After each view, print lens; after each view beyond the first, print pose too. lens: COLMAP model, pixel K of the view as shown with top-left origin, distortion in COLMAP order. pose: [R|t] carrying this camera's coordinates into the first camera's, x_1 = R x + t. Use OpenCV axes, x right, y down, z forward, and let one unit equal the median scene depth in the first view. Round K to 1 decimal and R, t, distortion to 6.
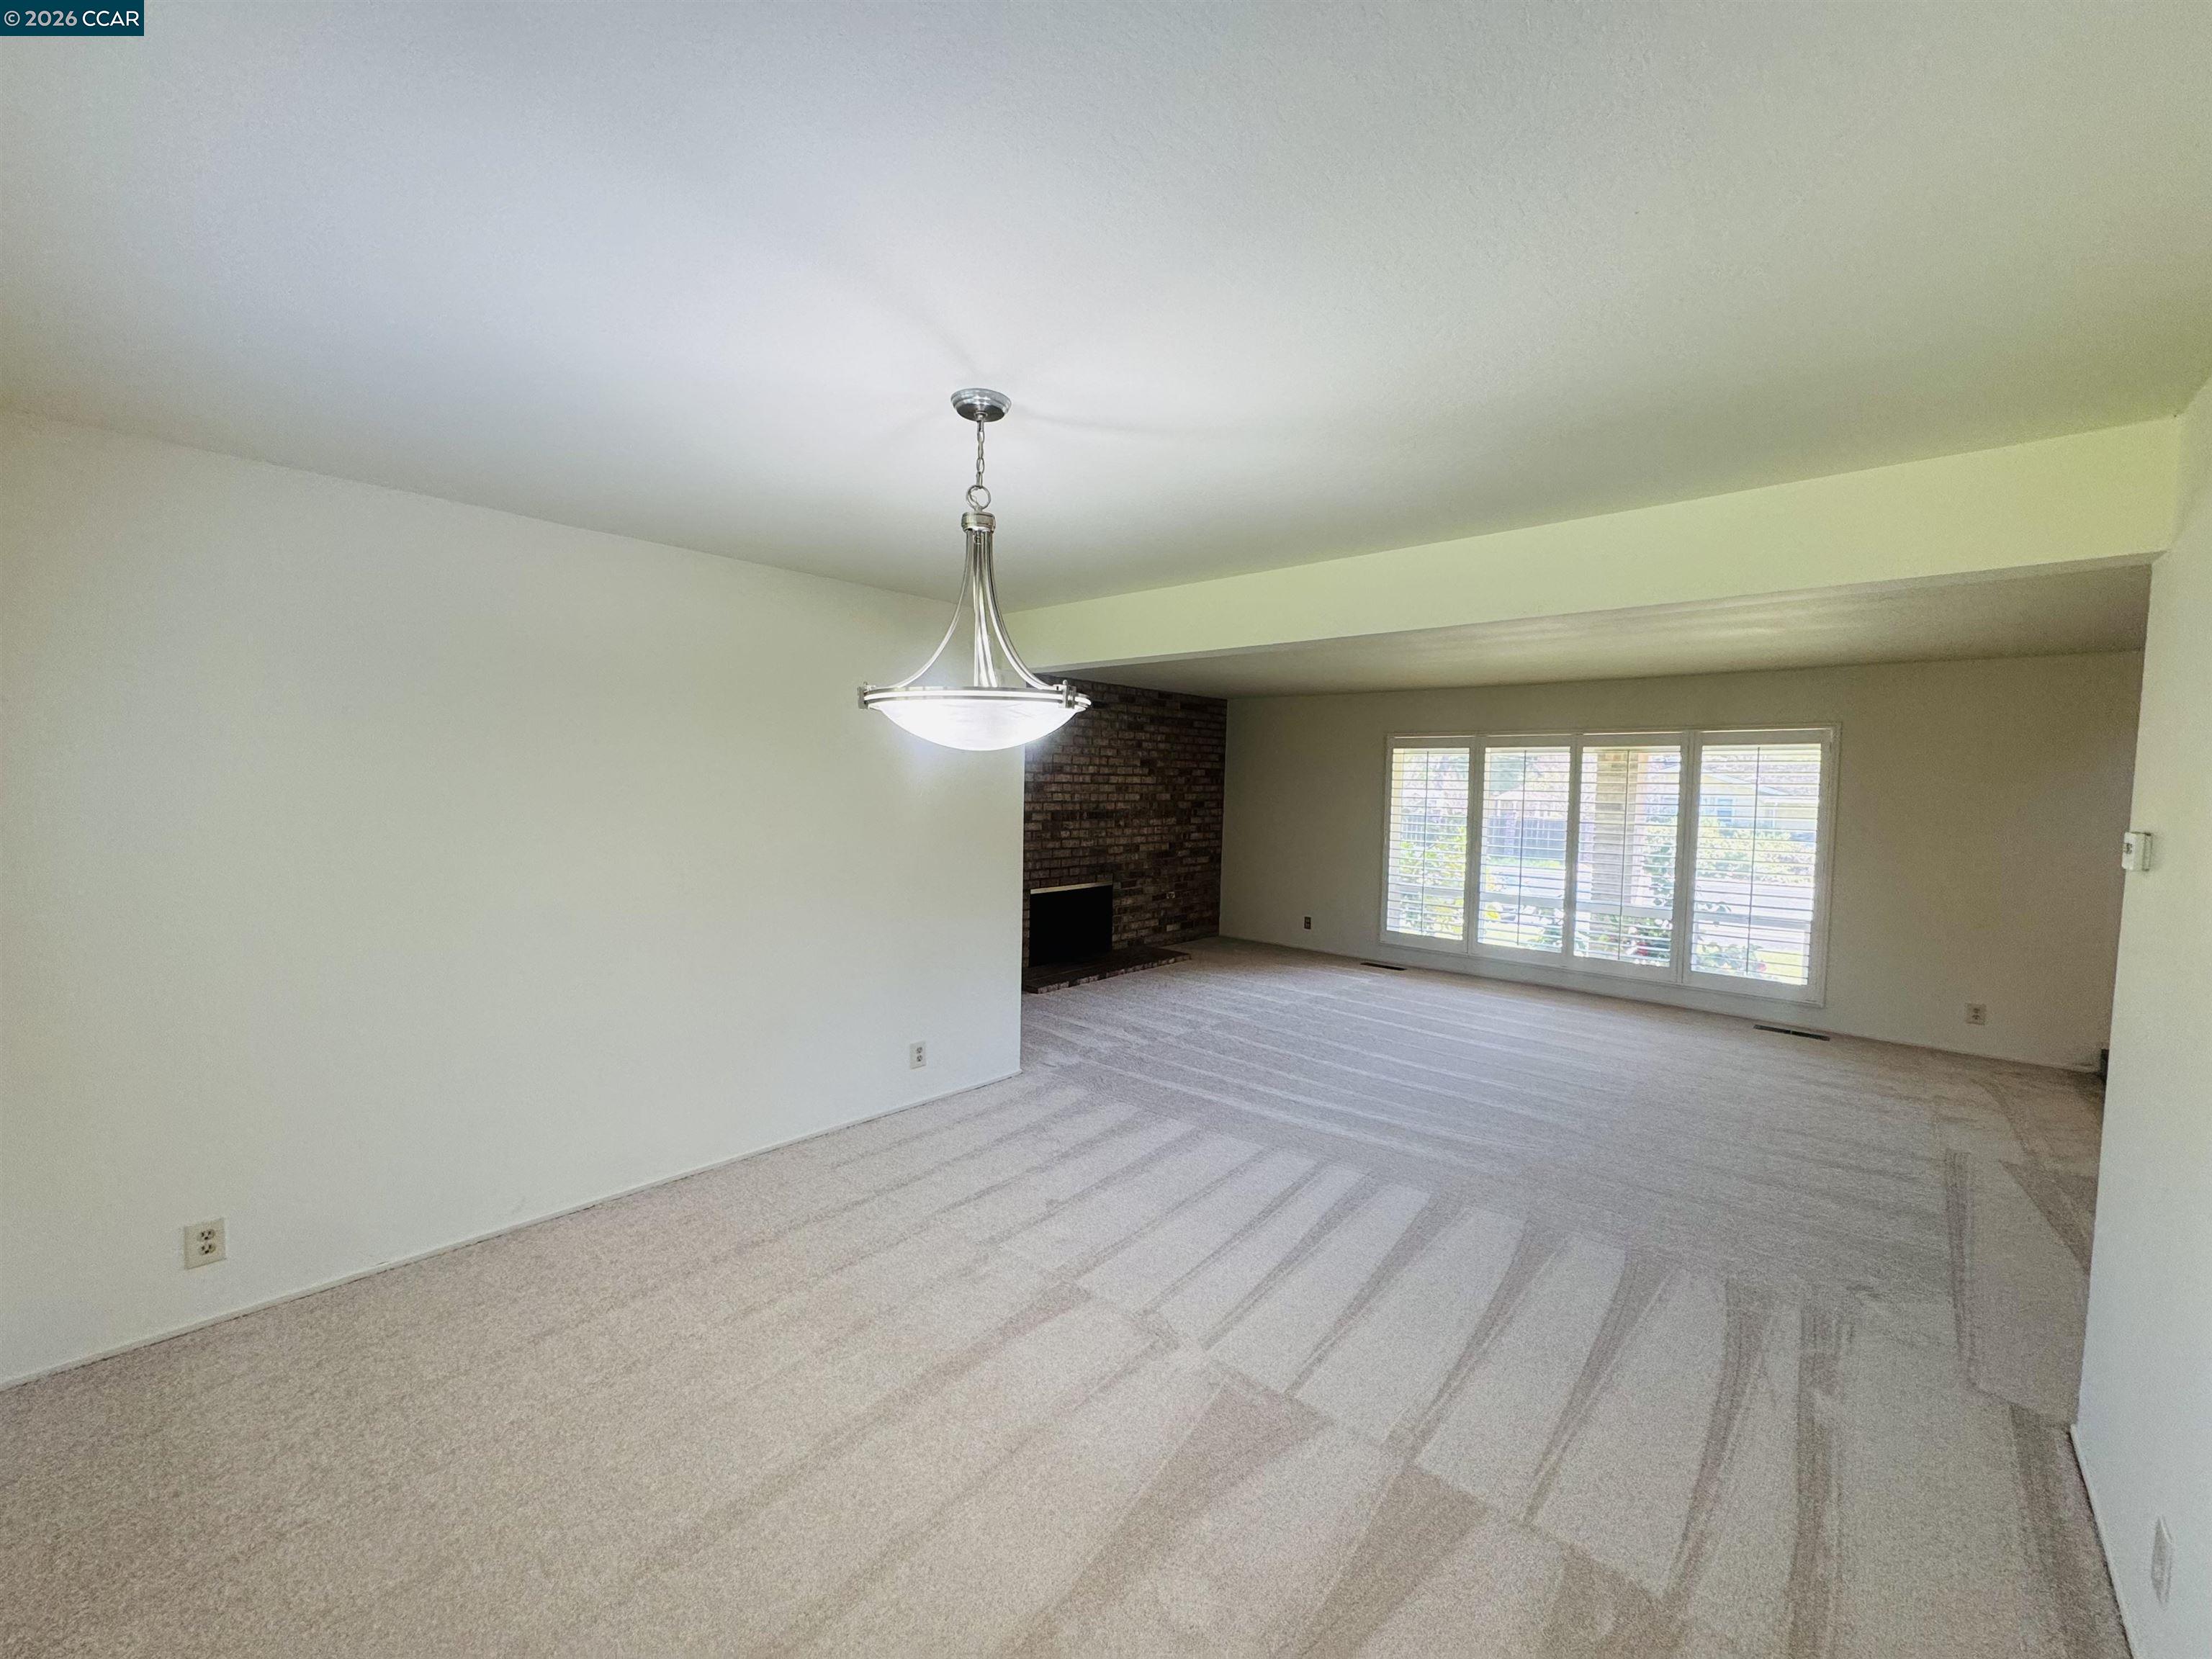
lens RADIAL K [[885.9, 0, 1101.3], [0, 885.9, 839.7], [0, 0, 1]] dist [0.002826, 0.000699]
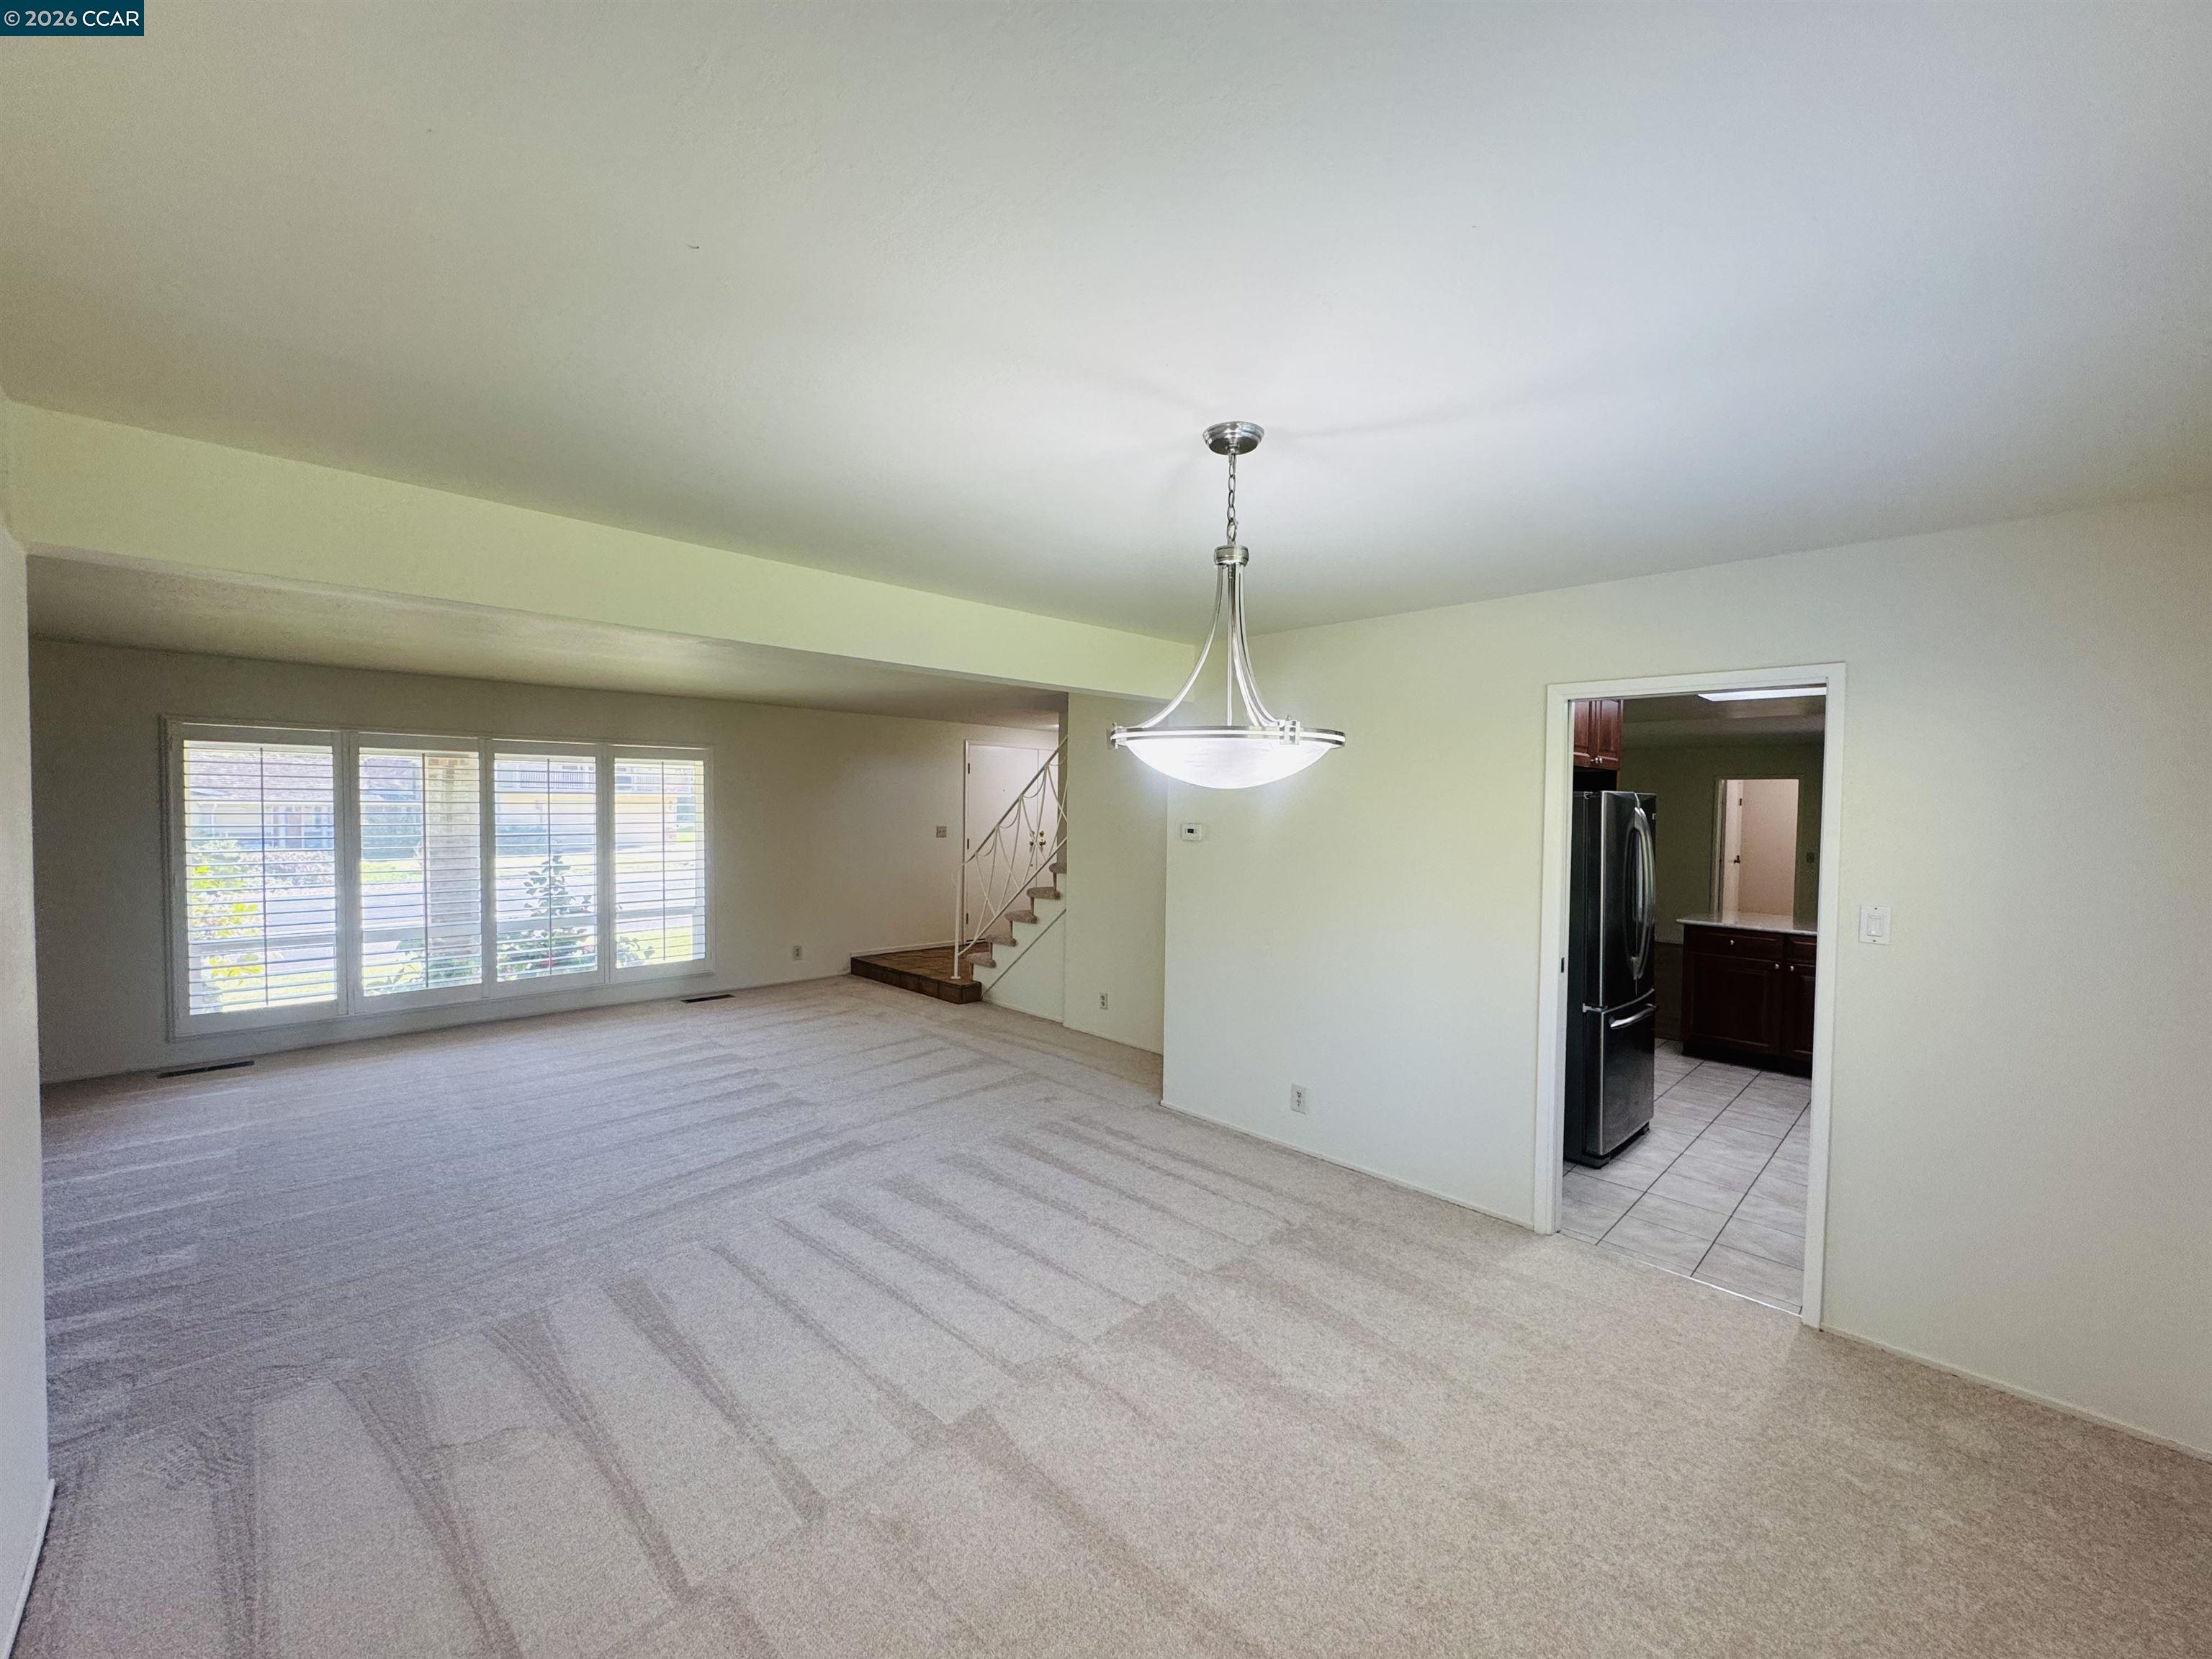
lens RADIAL K [[885.9, 0, 1102.6], [0, 885.9, 821.2], [0, 0, 1]] dist [0.002826, 0.000699]
pose [[0.065275, -0.036672, 0.997193, -0.290529], [0.056527, 0.997856, 0.032996, -0.025751], [-0.996265, 0.054214, 0.067208, 0.277040]]
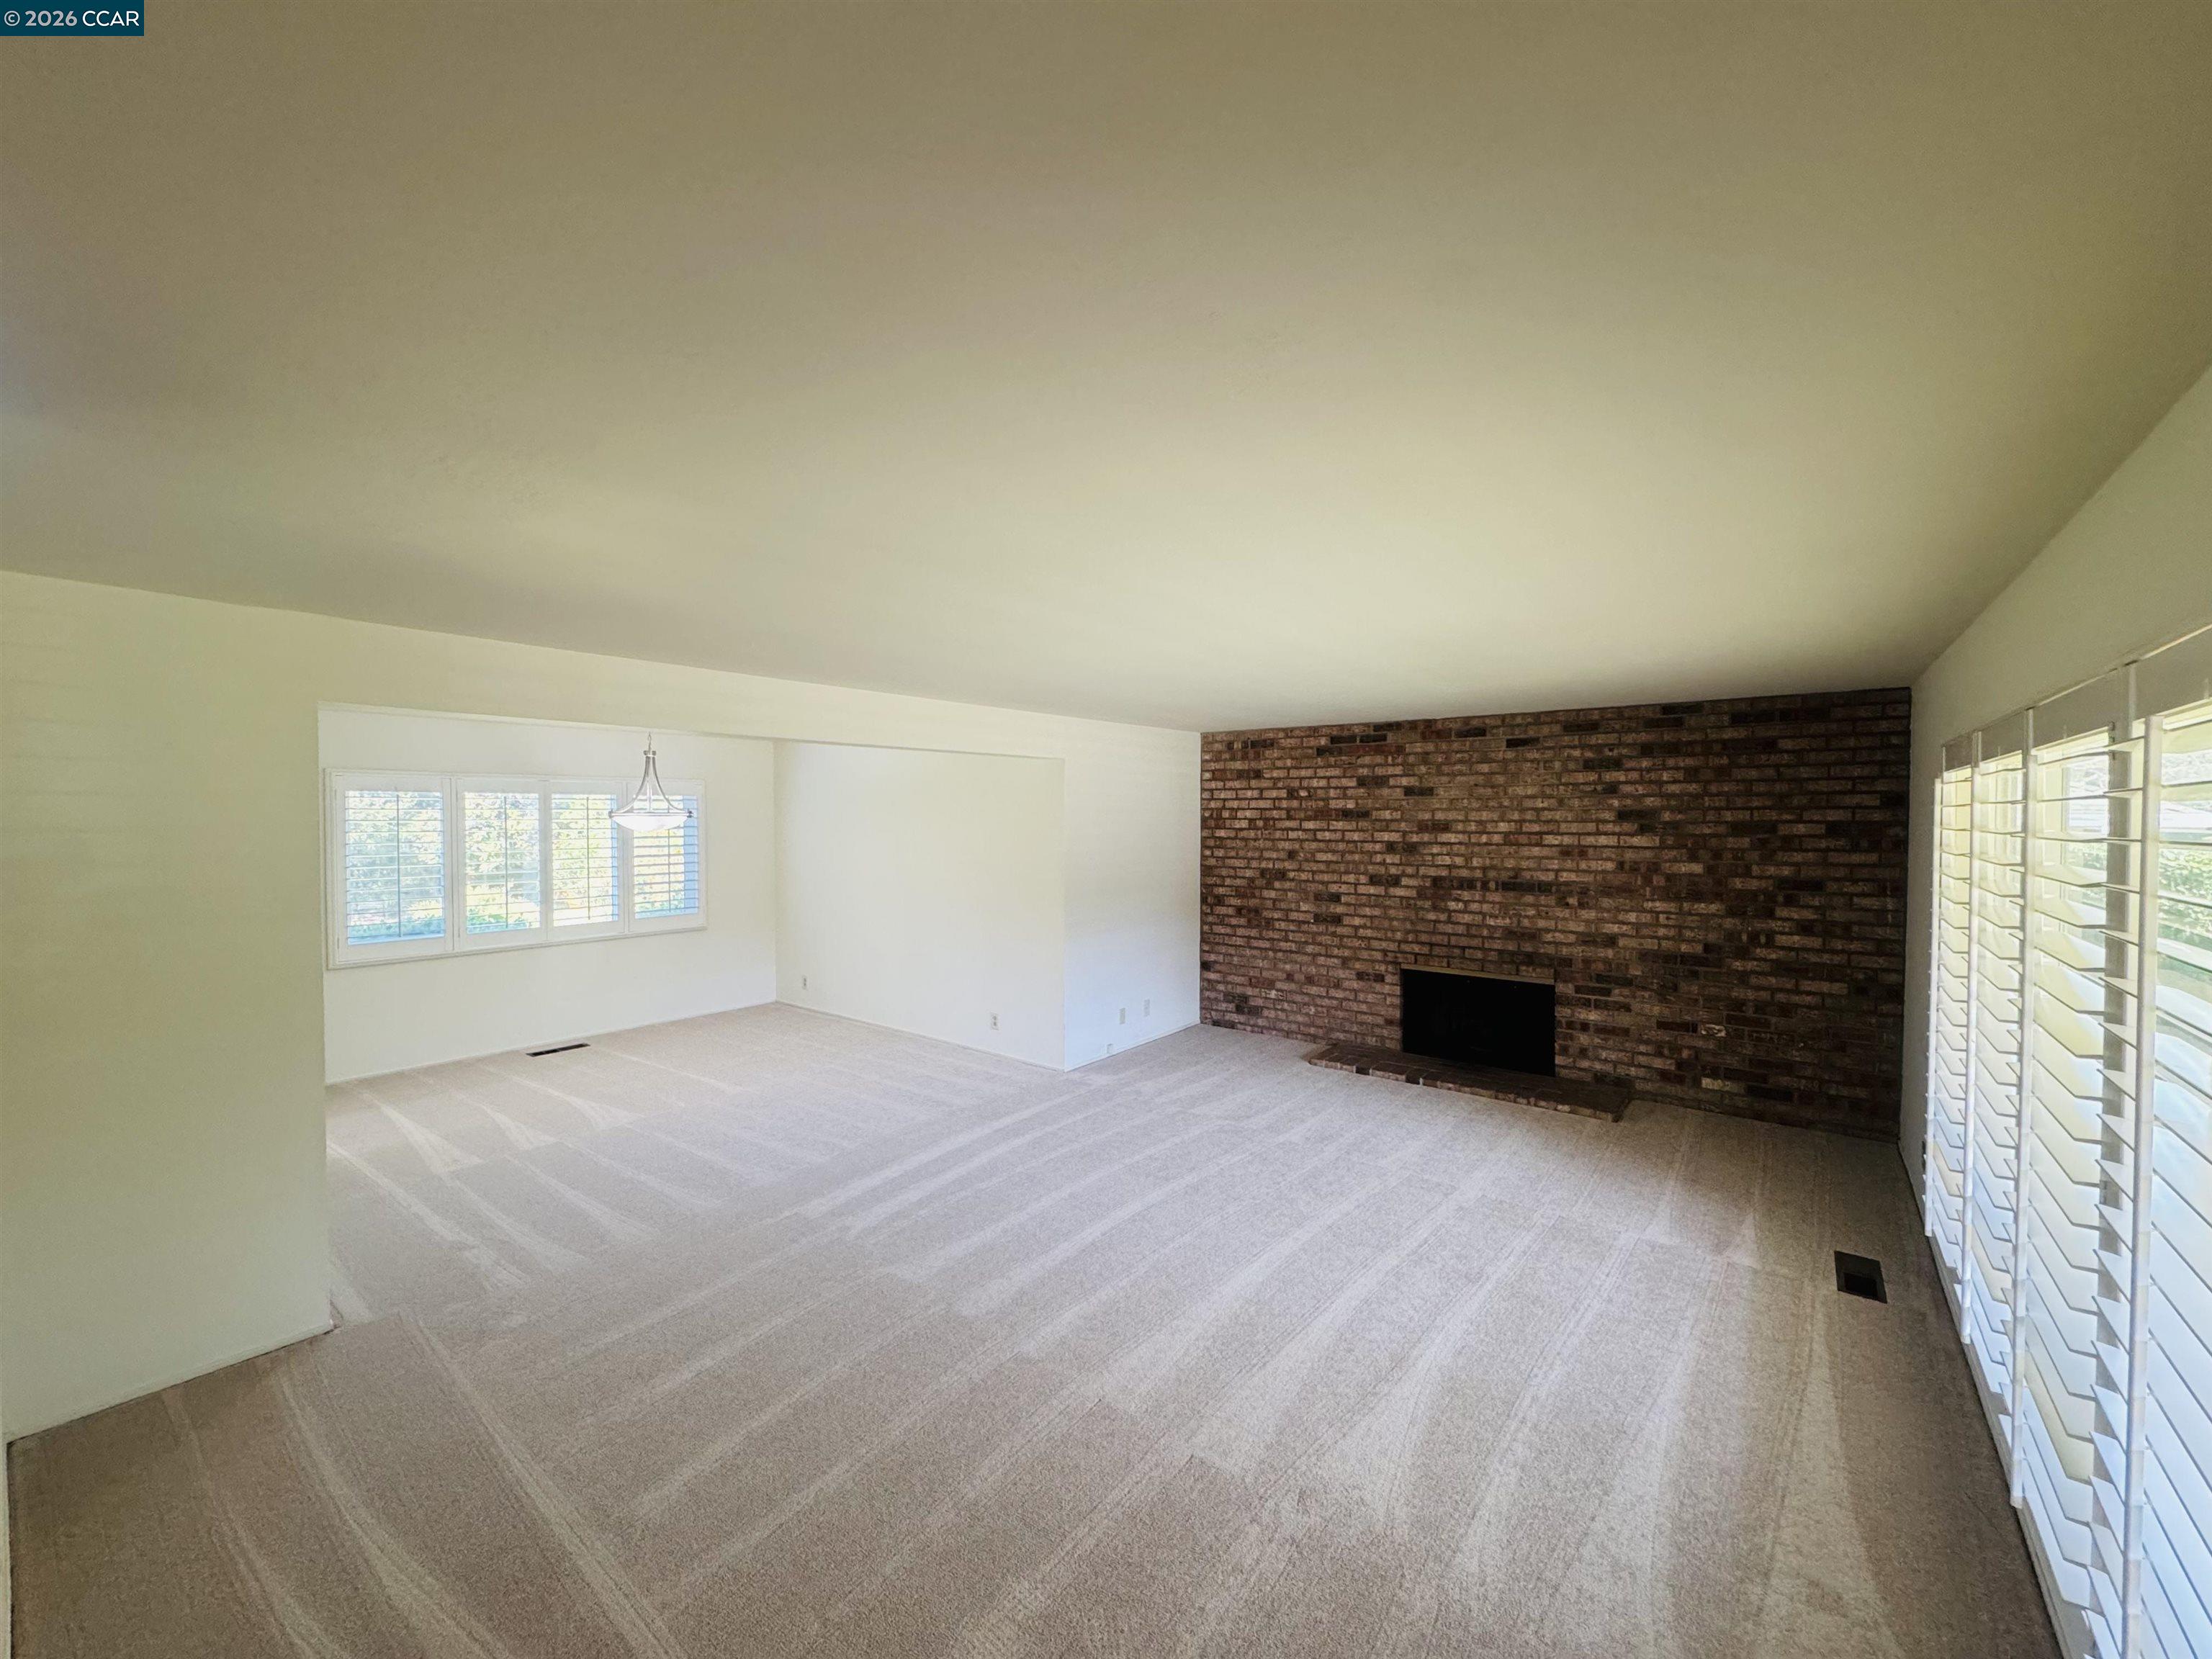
lens RADIAL K [[885.9, 0, 1106.7], [0, 885.9, 841.2], [0, 0, 1]] dist [0.002826, 0.000699]
pose [[0.067351, 0.012107, -0.997656, 0.711012], [-0.066032, 0.997788, 0.007651, -0.047694], [0.995542, 0.065362, 0.068002, 0.578324]]
